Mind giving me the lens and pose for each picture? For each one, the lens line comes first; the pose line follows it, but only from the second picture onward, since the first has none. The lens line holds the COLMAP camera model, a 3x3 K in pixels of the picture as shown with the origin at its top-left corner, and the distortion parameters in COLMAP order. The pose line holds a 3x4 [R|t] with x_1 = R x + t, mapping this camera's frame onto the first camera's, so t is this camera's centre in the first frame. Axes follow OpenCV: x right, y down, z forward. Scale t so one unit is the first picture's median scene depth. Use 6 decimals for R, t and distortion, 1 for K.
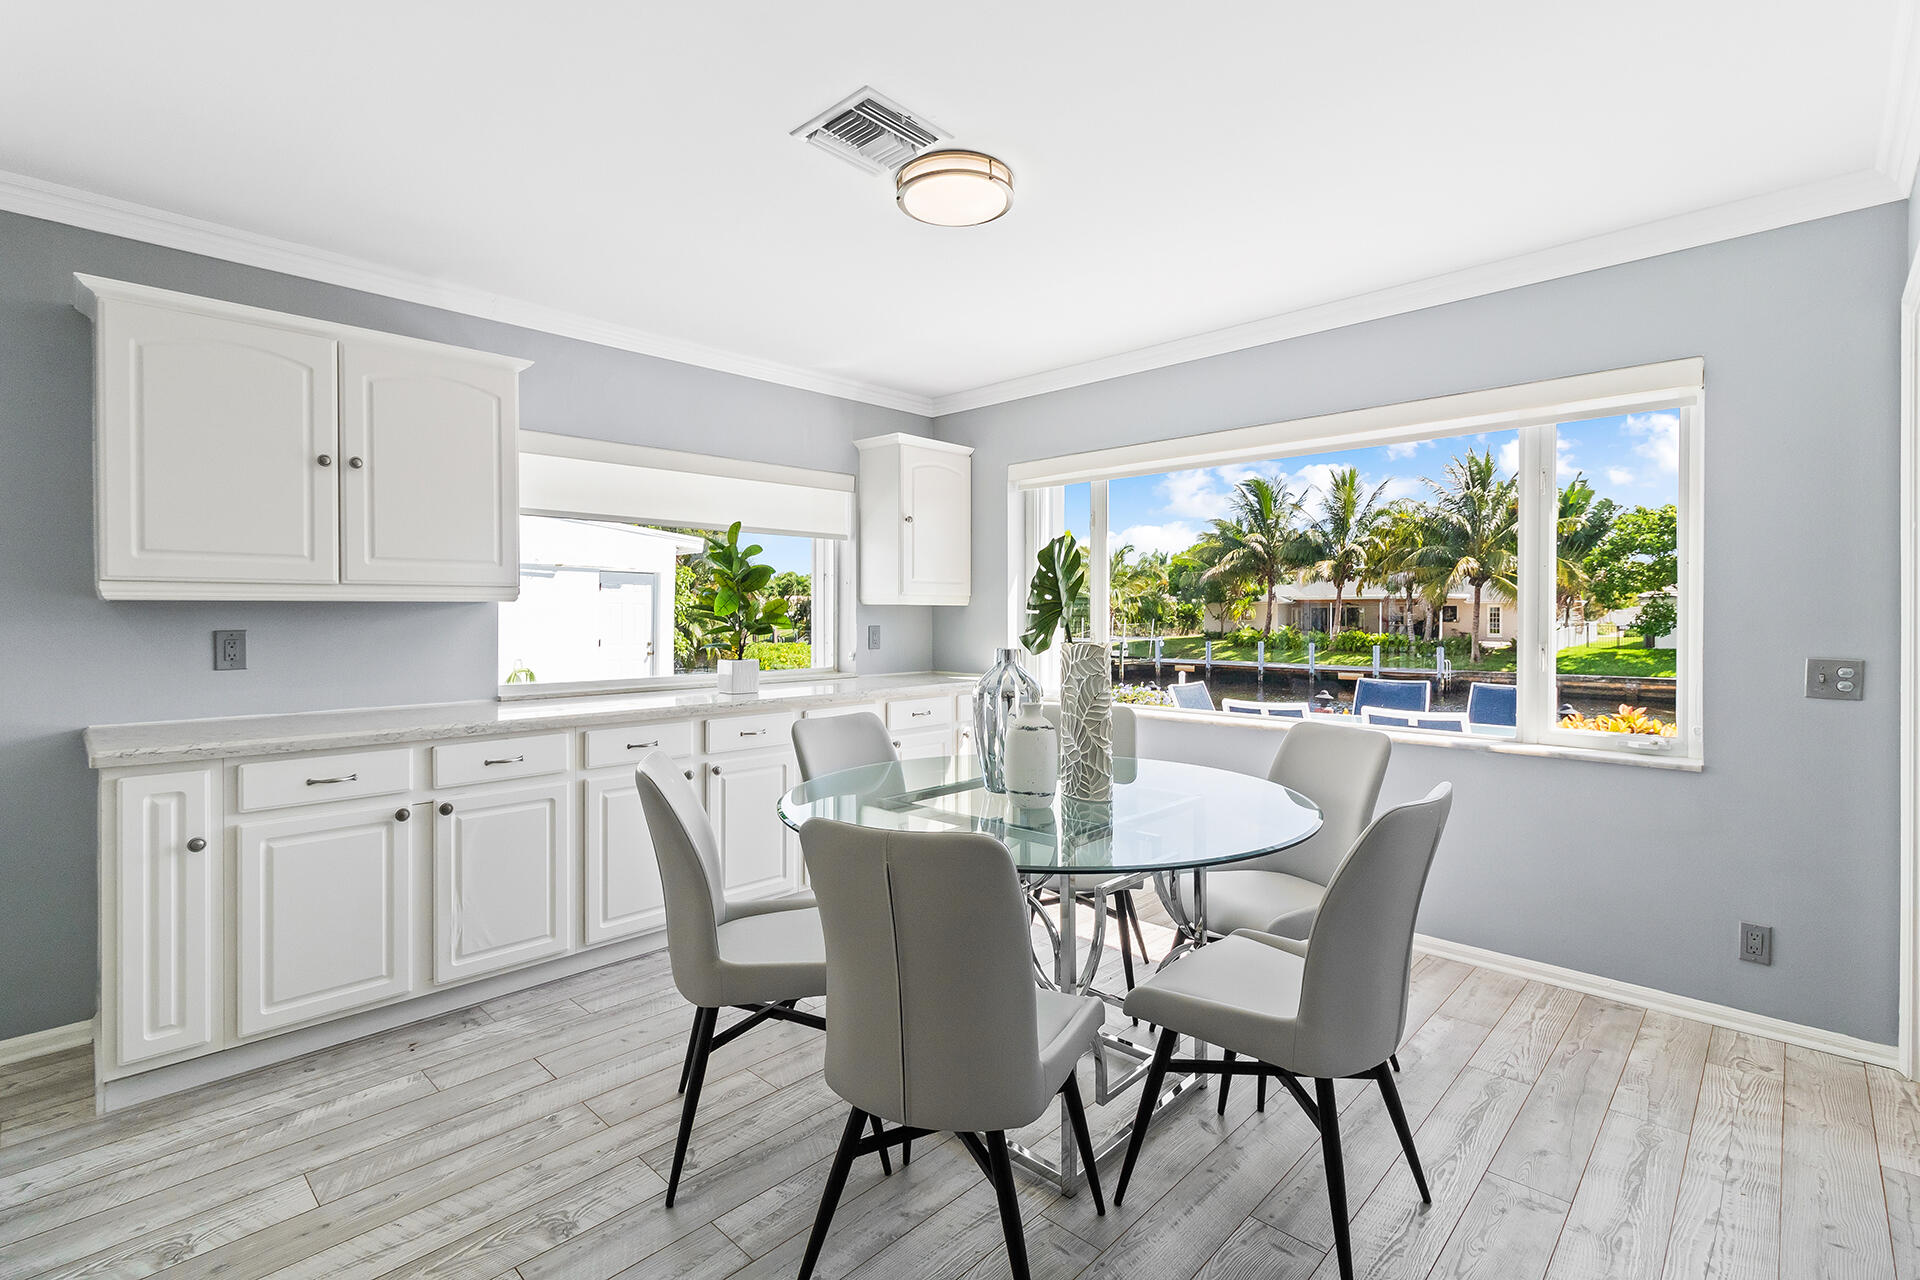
lens RADIAL K [[874.7, 0, 949.4], [0, 874.7, 623.4], [0, 0, 1]] dist [0.002340, -0.000845]
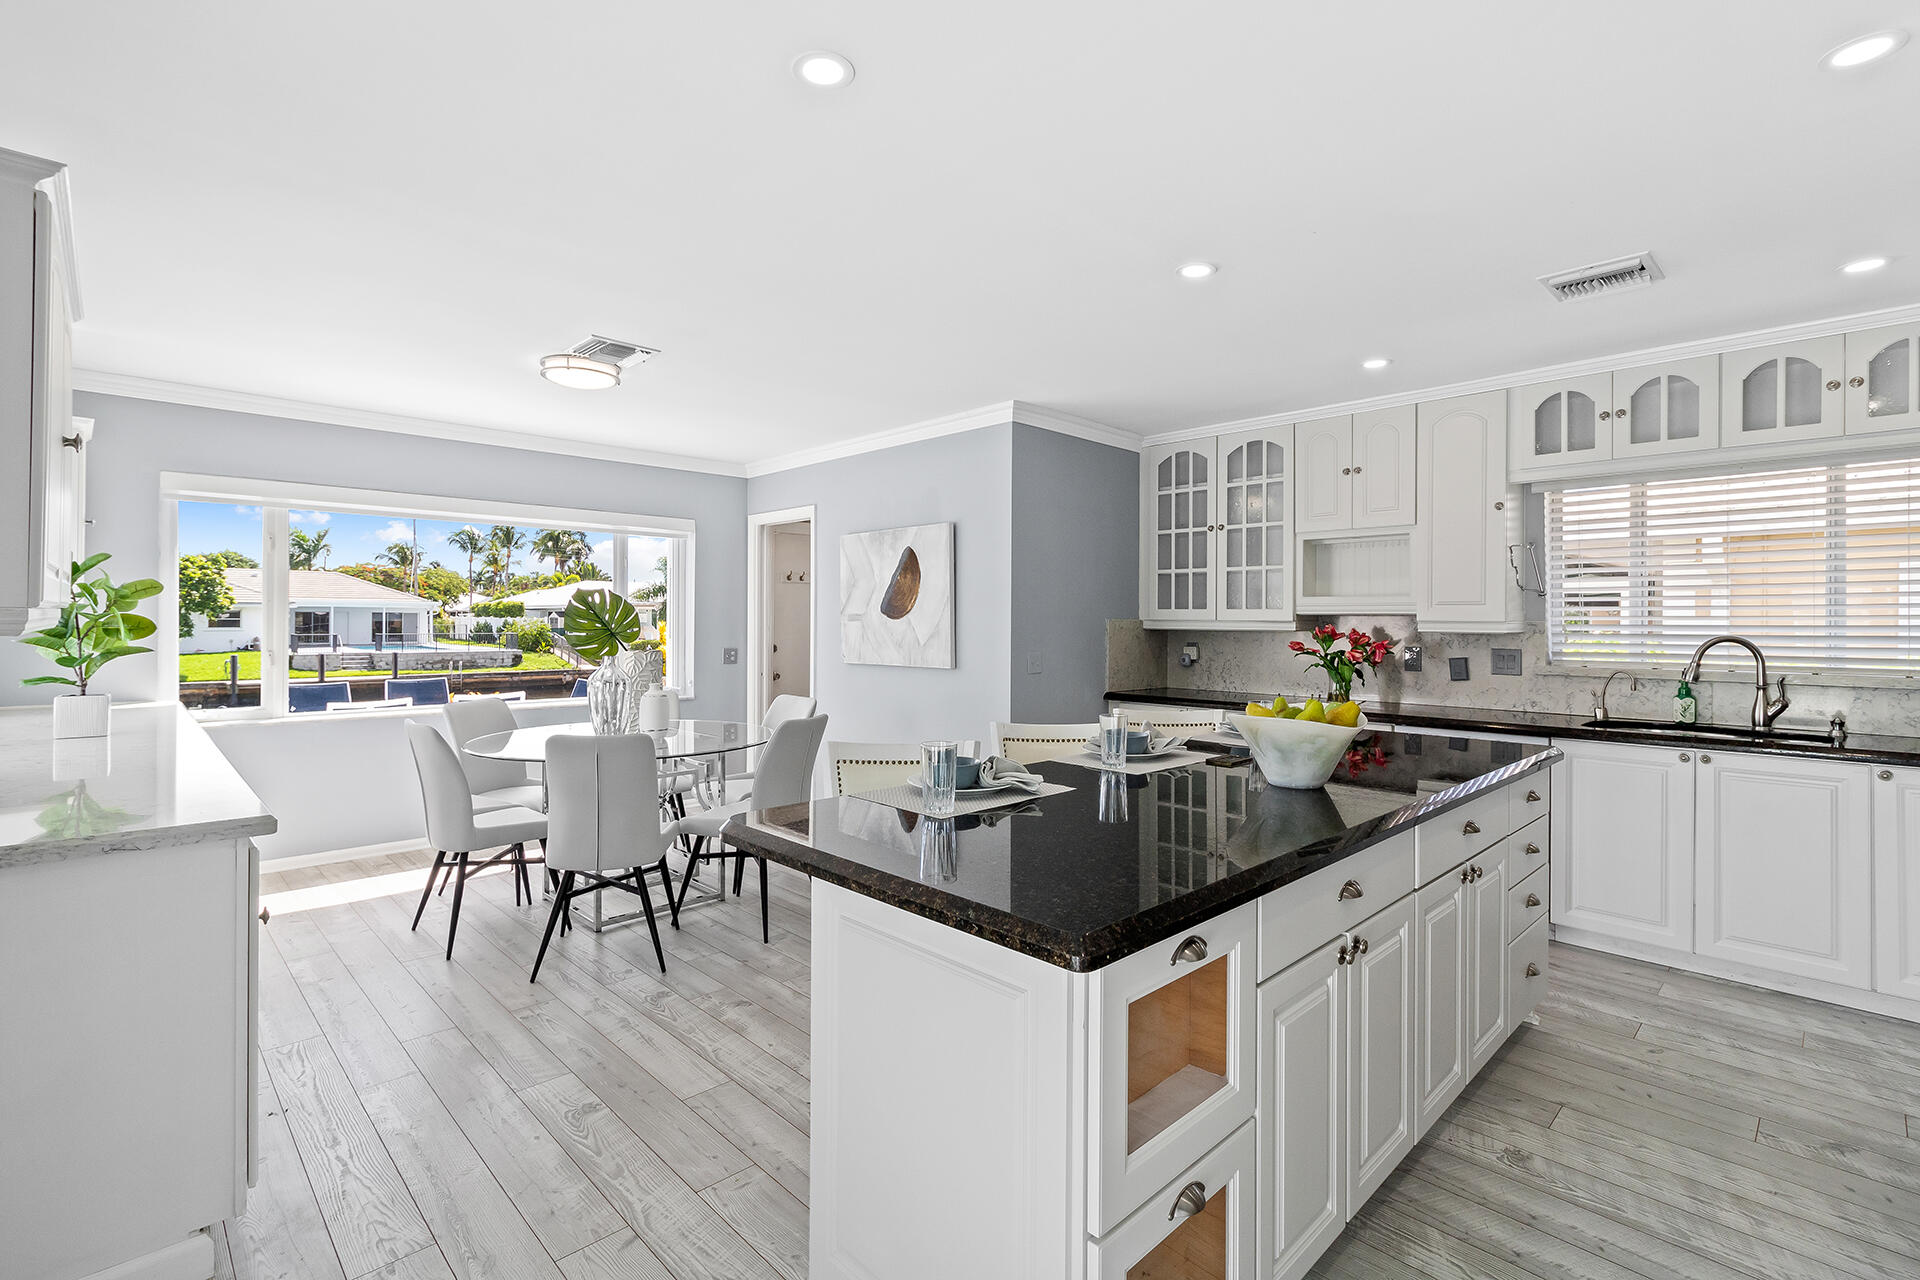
lens RADIAL K [[874.7, 0, 960.1], [0, 874.7, 630.1], [0, 0, 1]] dist [0.002340, -0.000845]
pose [[0.031231, -0.009126, 0.999471, -0.104914], [0.009454, 0.999916, 0.008835, -0.001976], [-0.999467, 0.009173, 0.031315, 0.017071]]
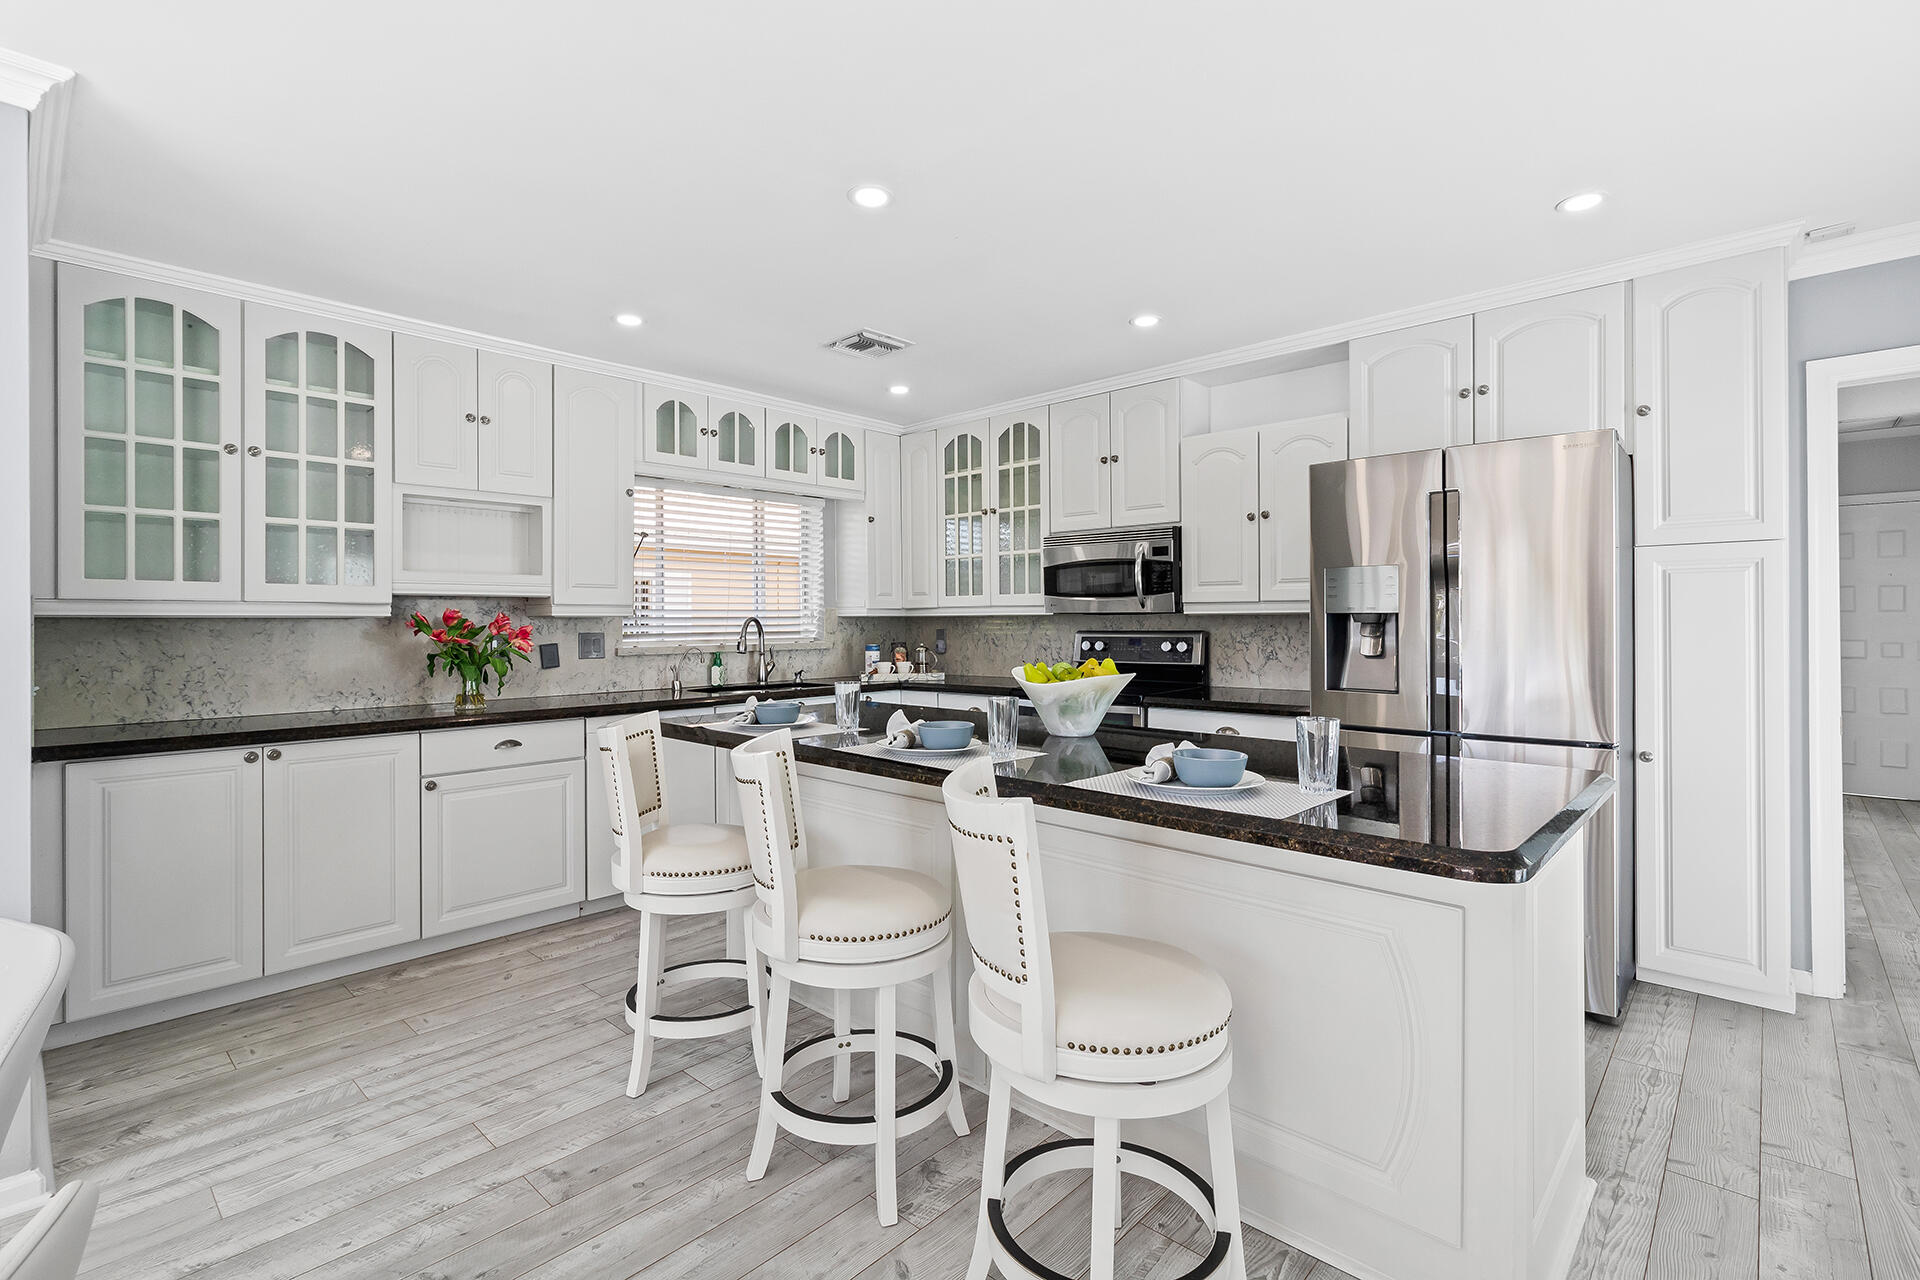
lens RADIAL K [[874.7, 0, 958.8], [0, 874.7, 617.2], [0, 0, 1]] dist [0.002340, -0.000845]
pose [[-0.999867, 0.007687, -0.014383, -0.033612], [0.007542, 0.999920, 0.010106, -0.000644], [0.014460, 0.009996, -0.999845, 0.066467]]
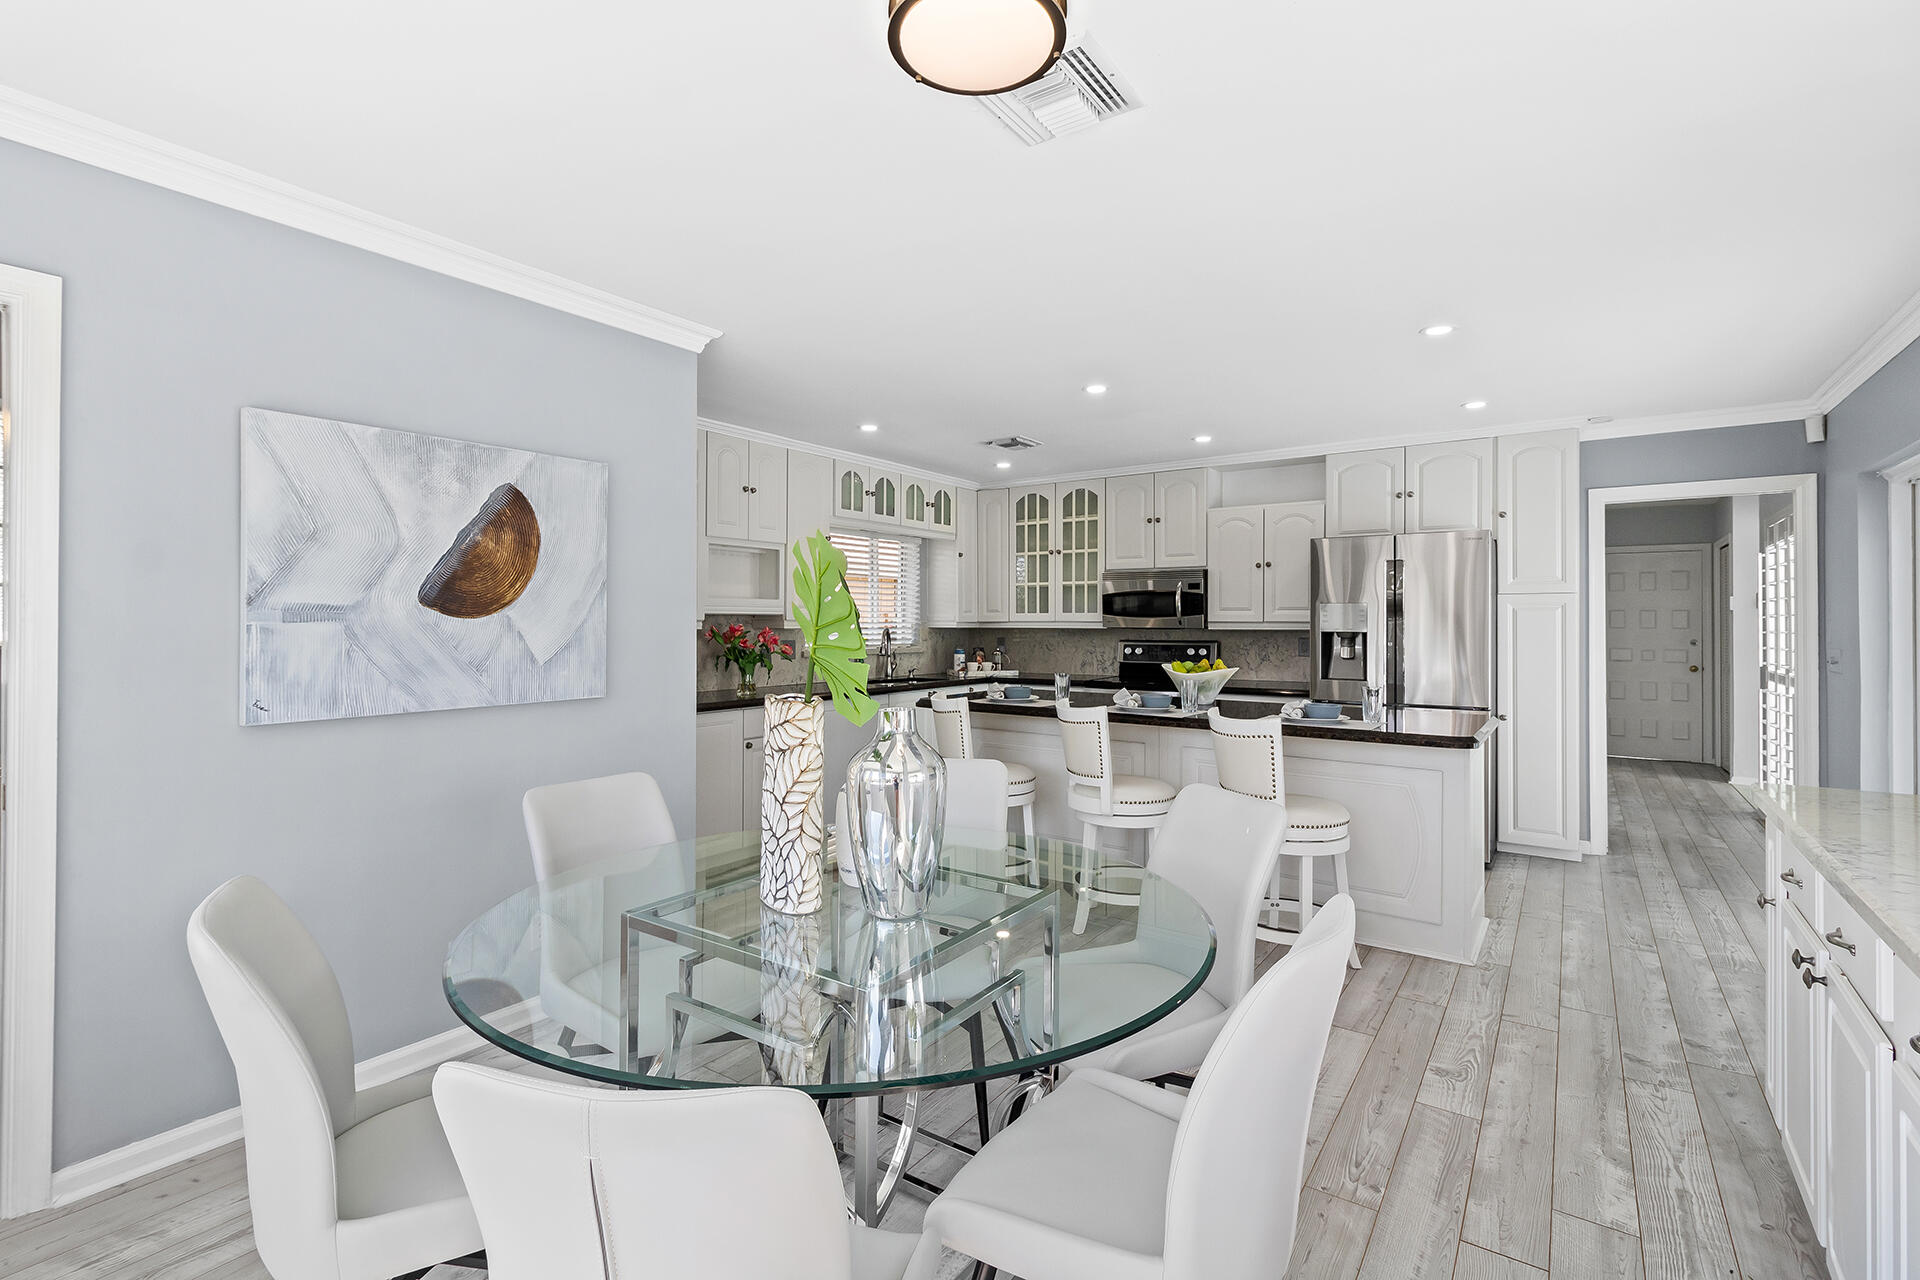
lens RADIAL K [[874.7, 0, 953.3], [0, 874.7, 614.4], [0, 0, 1]] dist [0.002340, -0.000845]
pose [[-0.989492, -0.000955, -0.144584, 0.007594], [-0.001604, 0.999989, 0.004374, -0.003201], [0.144578, 0.004560, -0.989483, 0.110514]]
